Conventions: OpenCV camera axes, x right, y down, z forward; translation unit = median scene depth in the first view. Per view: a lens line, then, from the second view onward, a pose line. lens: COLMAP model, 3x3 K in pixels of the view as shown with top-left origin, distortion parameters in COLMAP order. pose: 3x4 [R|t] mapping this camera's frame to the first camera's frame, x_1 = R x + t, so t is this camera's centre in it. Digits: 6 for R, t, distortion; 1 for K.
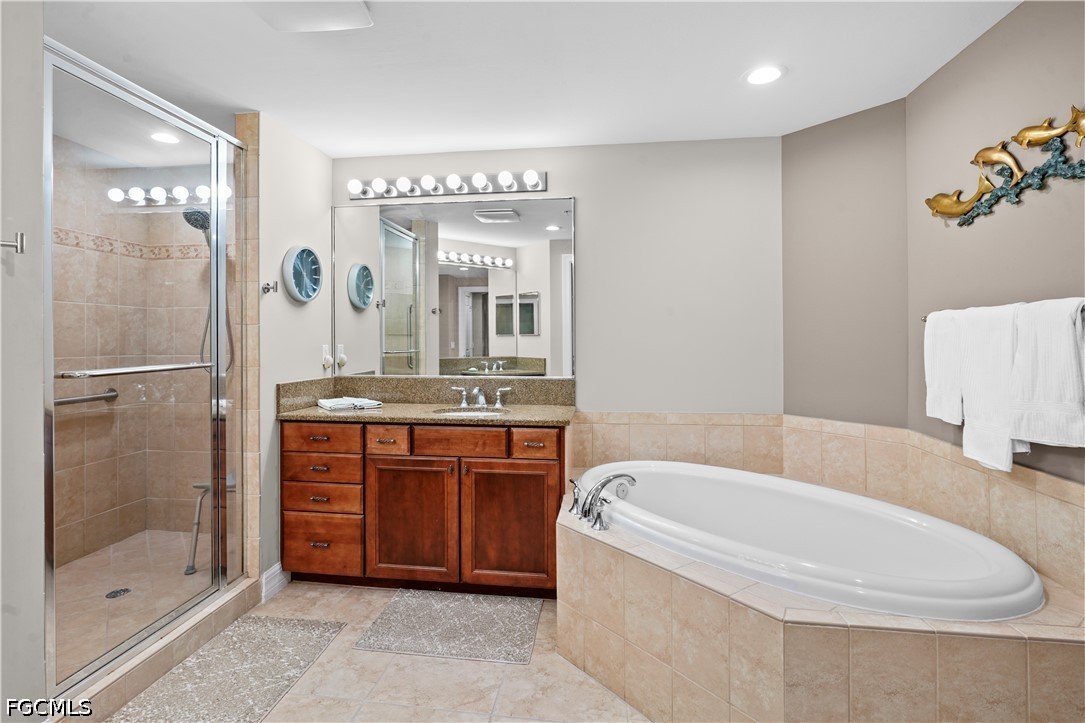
lens RADIAL K [[532.9, 0, 542.1], [0, 532.9, 338.7], [0, 0, 1]] dist [-0.002113, 0.000189]
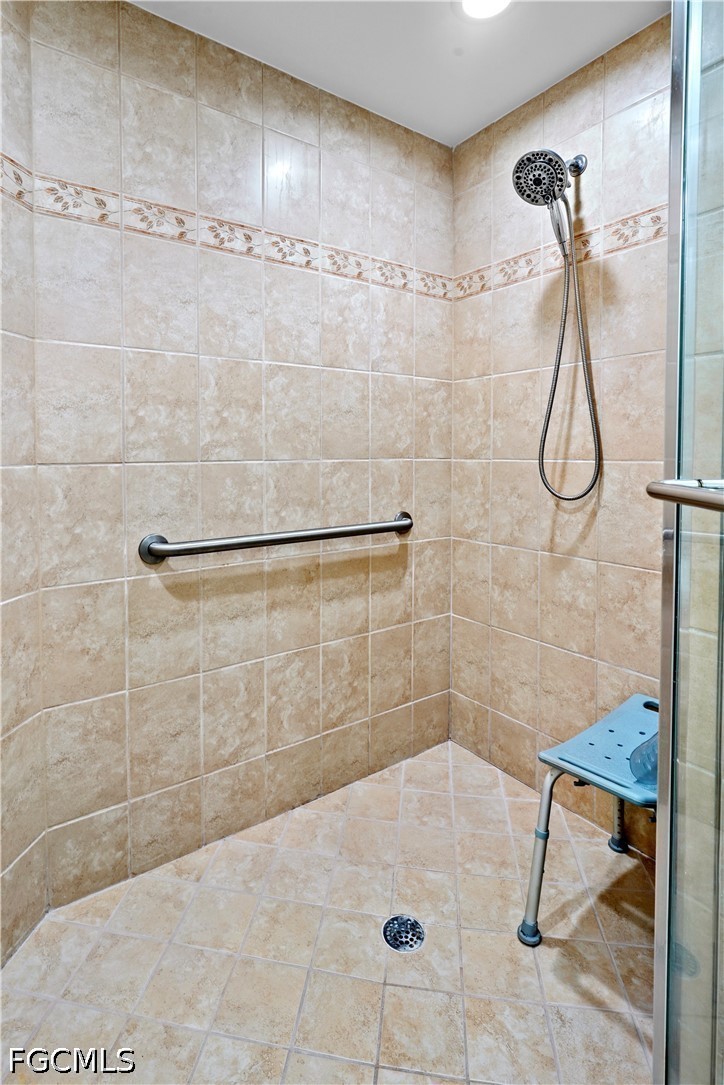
lens RADIAL K [[532.9, 0, 335.3], [0, 532.9, 466.6], [0, 0, 1]] dist [-0.013068, 0.000172]
pose [[0.663386, 0.020460, -0.747997, -0.422453], [0.001504, 0.999588, 0.028676, 0.024161], [0.748276, -0.020149, 0.663082, 0.559169]]
